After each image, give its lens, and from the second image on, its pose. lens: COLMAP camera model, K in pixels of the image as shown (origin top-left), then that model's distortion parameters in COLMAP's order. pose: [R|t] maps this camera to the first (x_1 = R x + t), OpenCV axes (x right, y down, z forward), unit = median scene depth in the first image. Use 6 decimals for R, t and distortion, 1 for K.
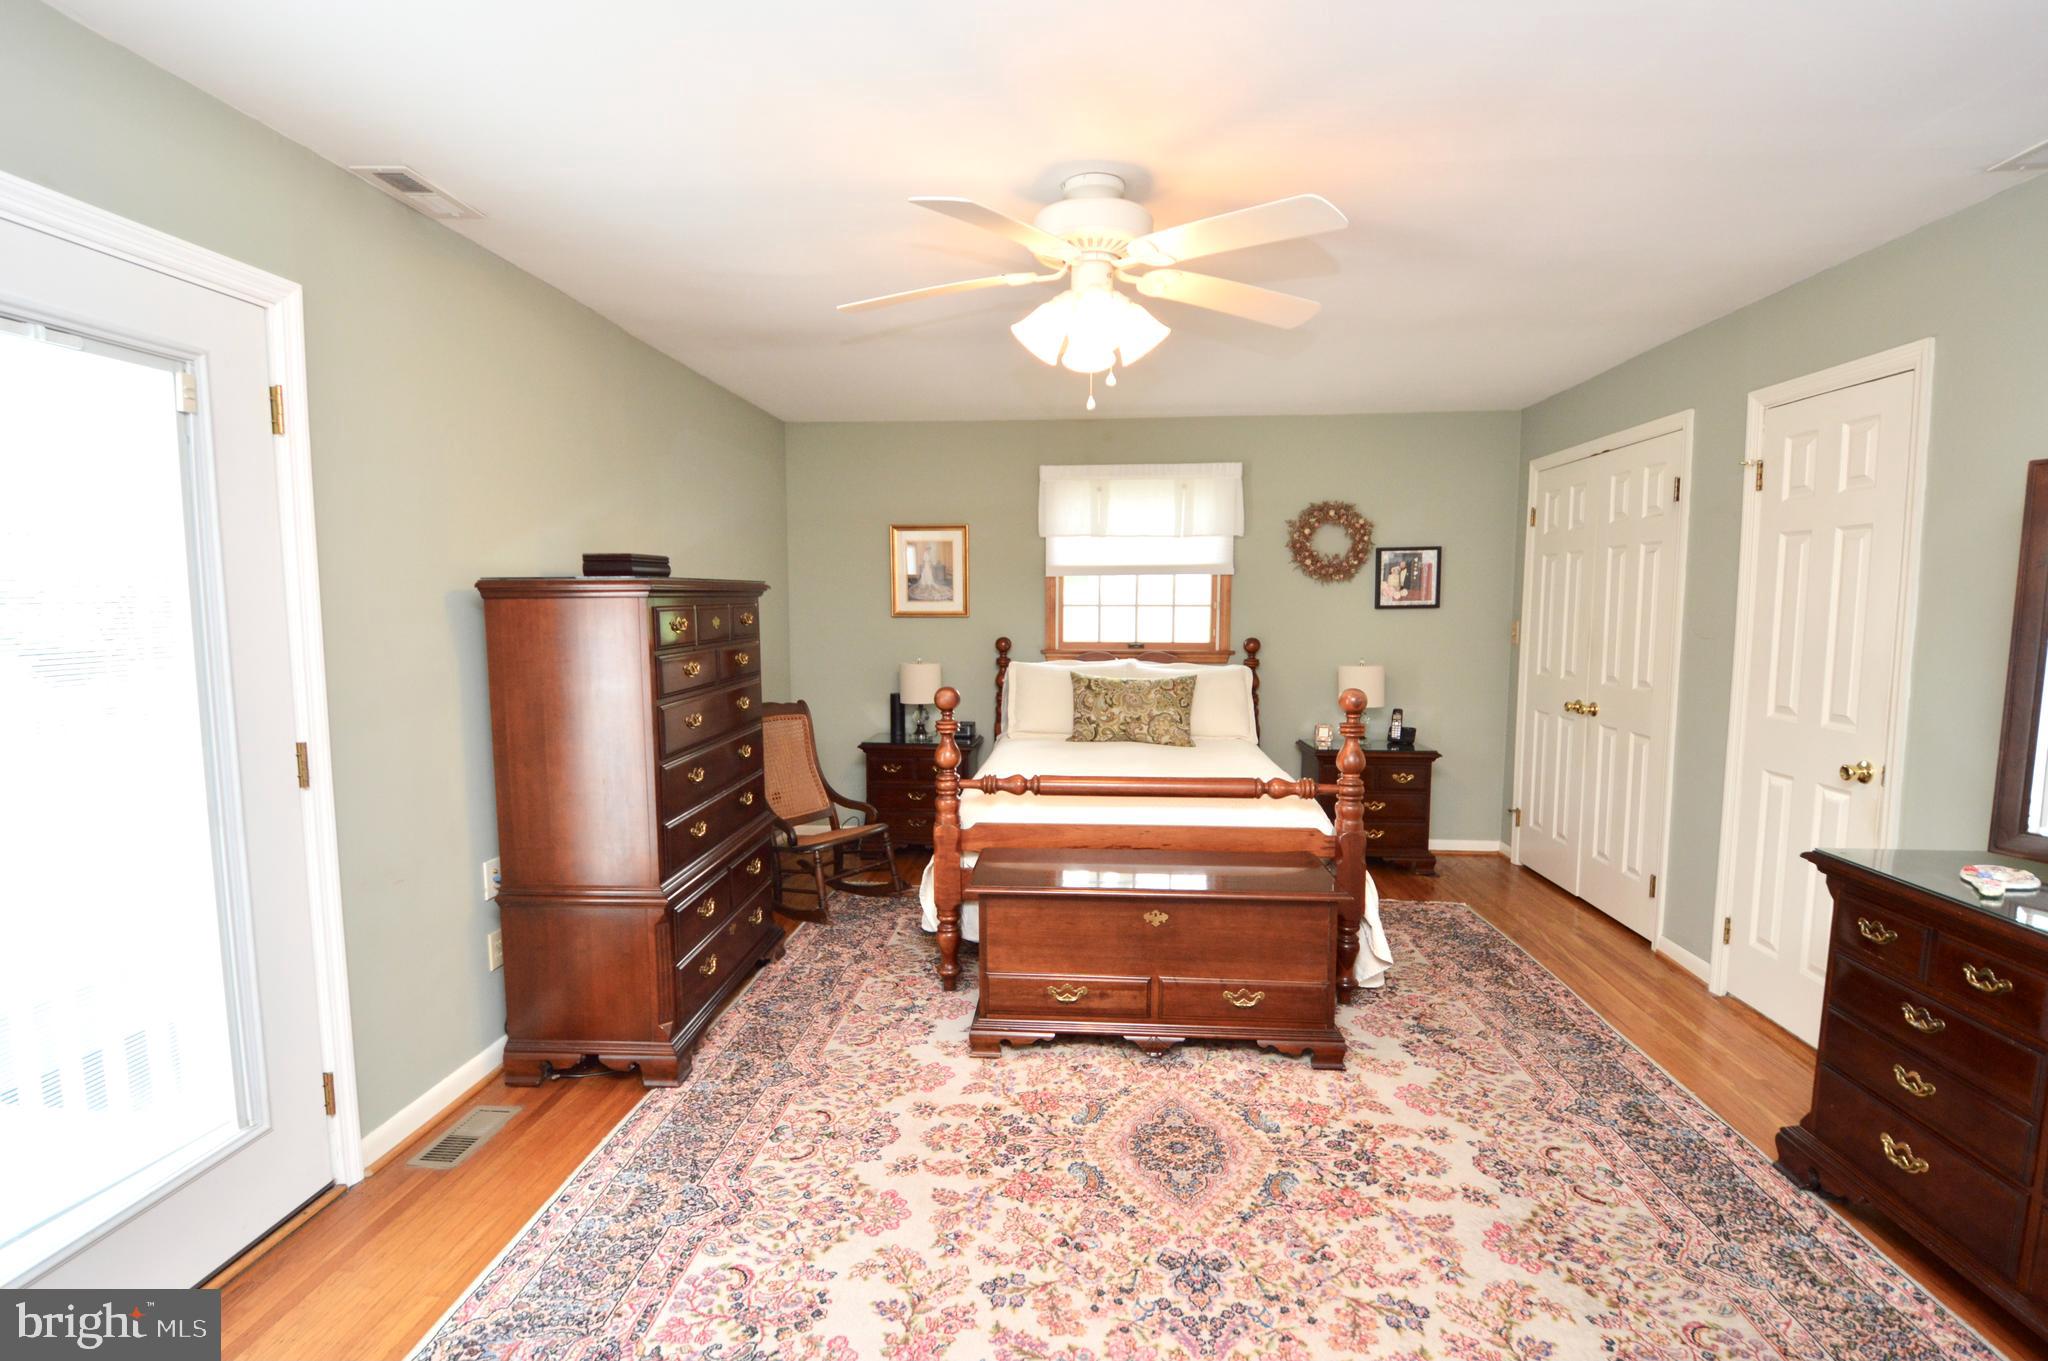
lens RADIAL K [[925.6, 0, 980.7], [0, 925.6, 681.1], [0, 0, 1]] dist [0.005182, -0.015583]
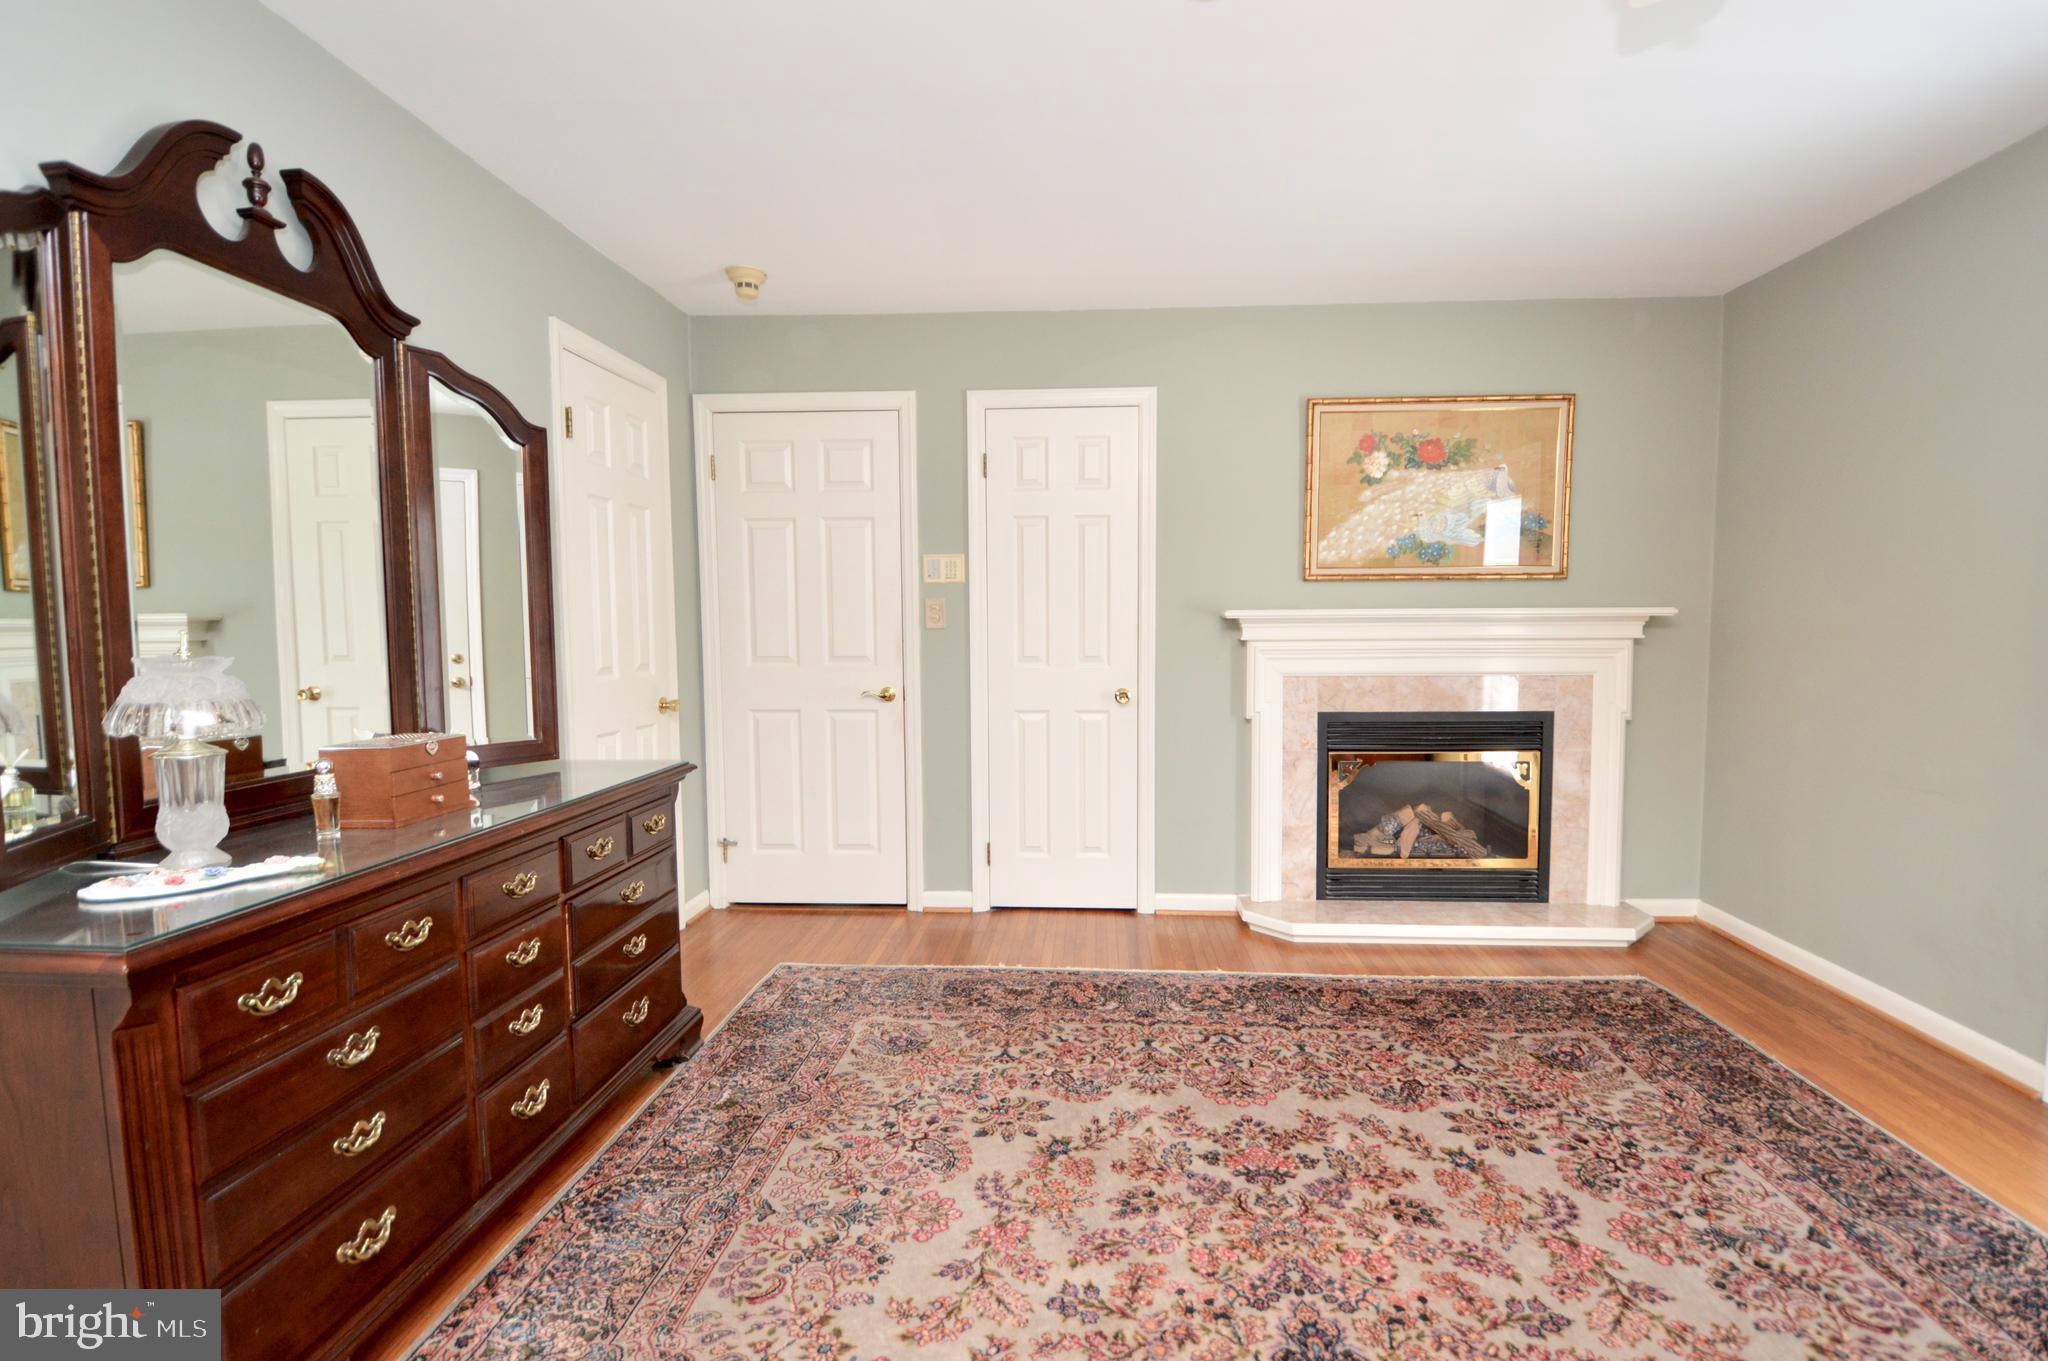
lens RADIAL K [[925.6, 0, 1043.2], [0, 925.6, 683.3], [0, 0, 1]] dist [0.005182, -0.015583]
pose [[-0.998155, 0.011139, -0.059687, 0.365611], [0.001924, 0.988338, 0.152263, -0.022737], [0.060687, 0.151867, -0.986536, 1.214312]]
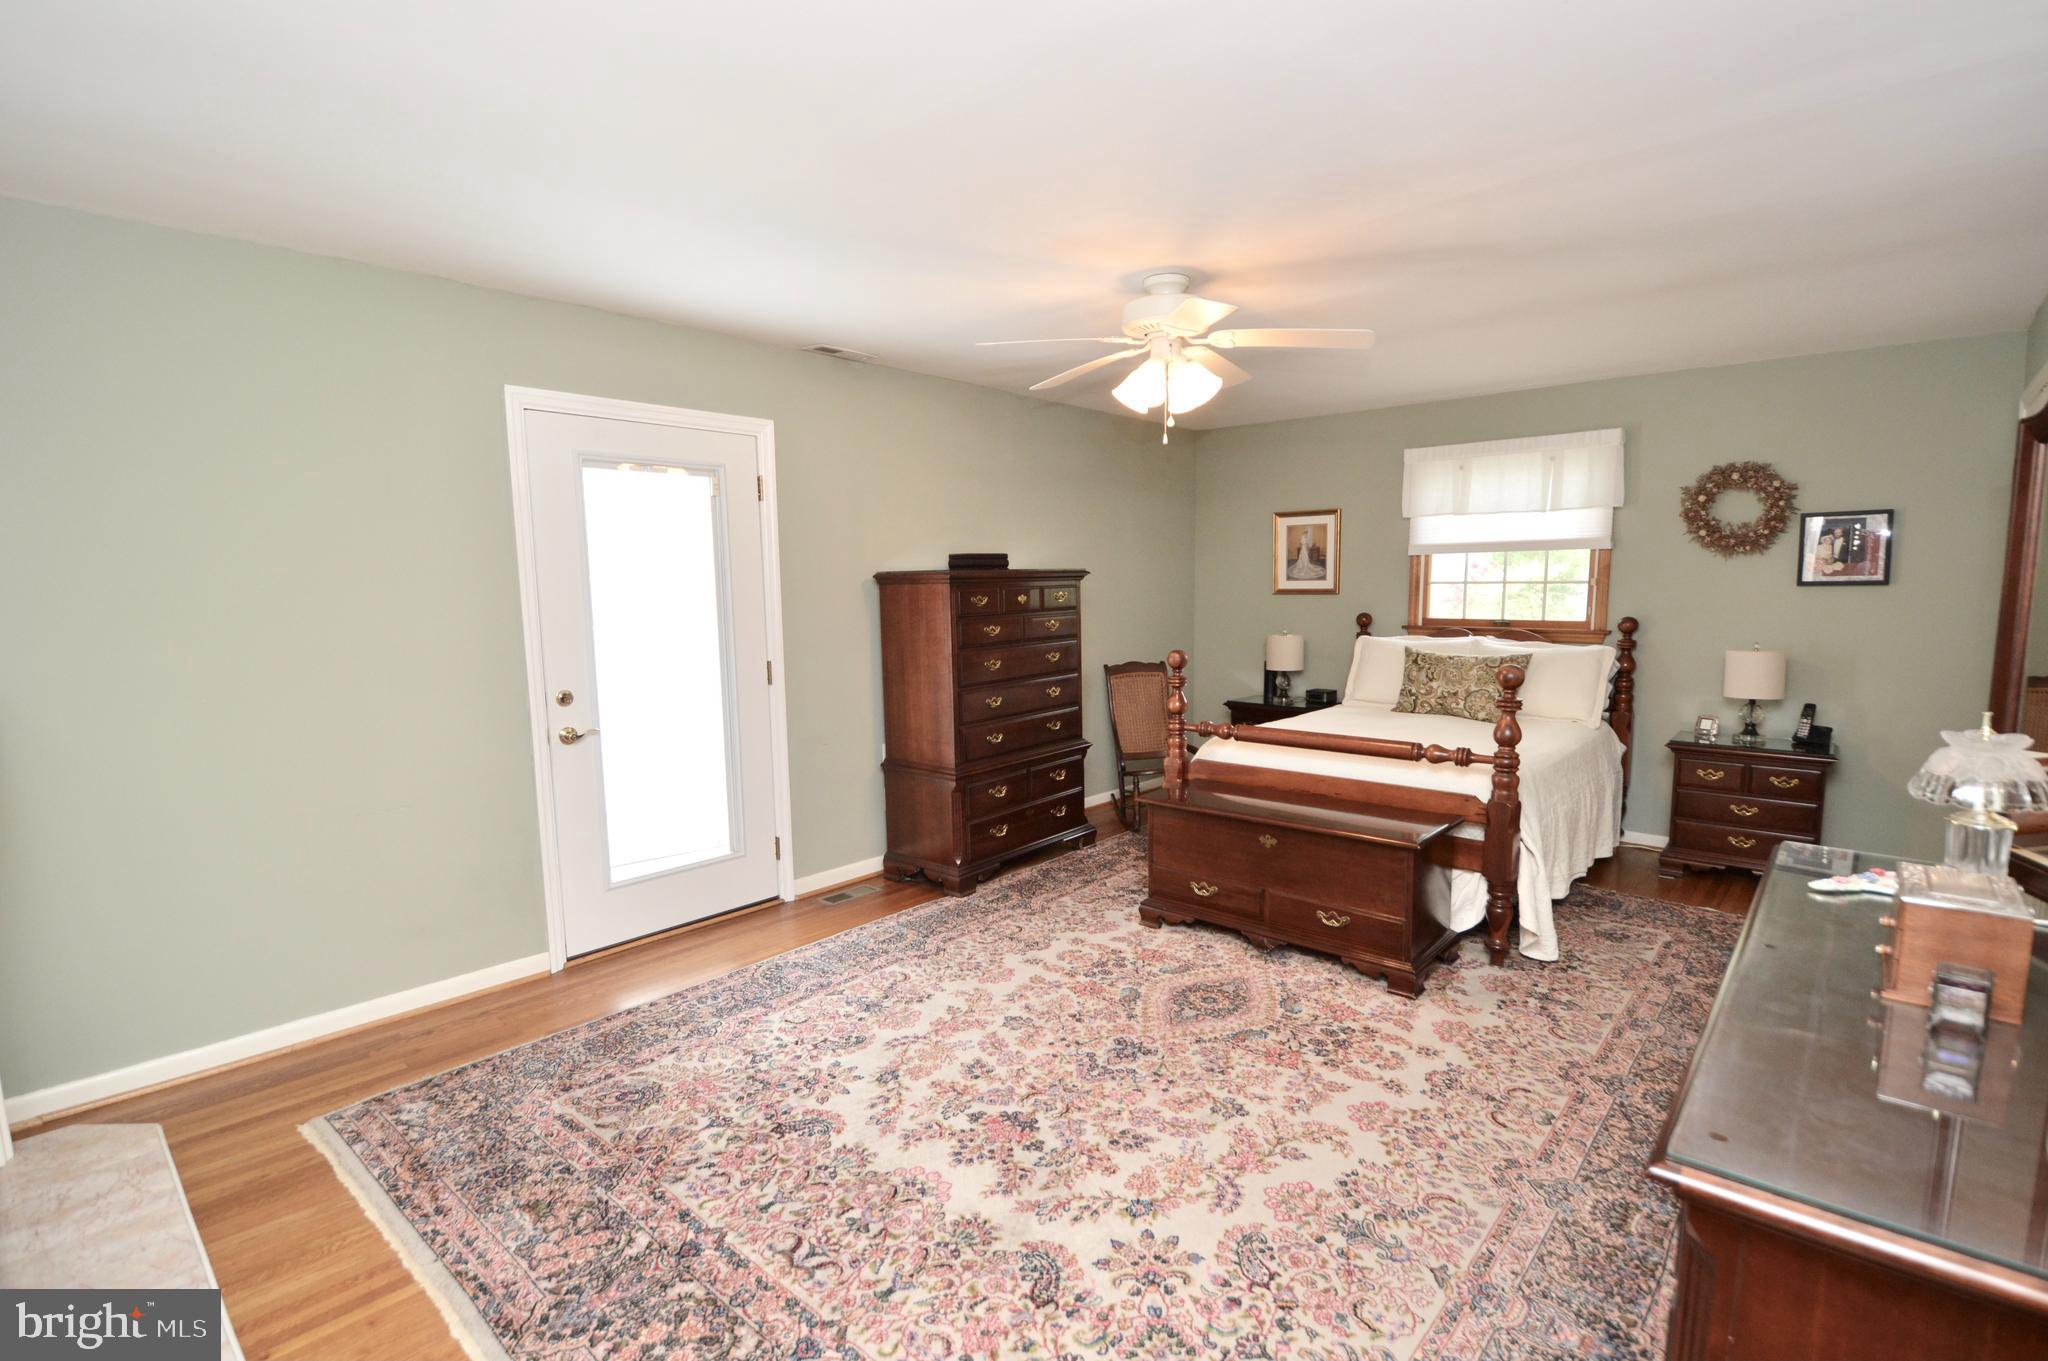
lens RADIAL K [[925.6, 0, 1031.1], [0, 925.6, 682.9], [0, 0, 1]] dist [0.005182, -0.015583]
pose [[0.807876, 0.057449, -0.586545, 0.675304], [-0.039541, 0.998279, 0.043315, 0.004726], [0.588024, -0.011800, 0.808757, -0.188932]]
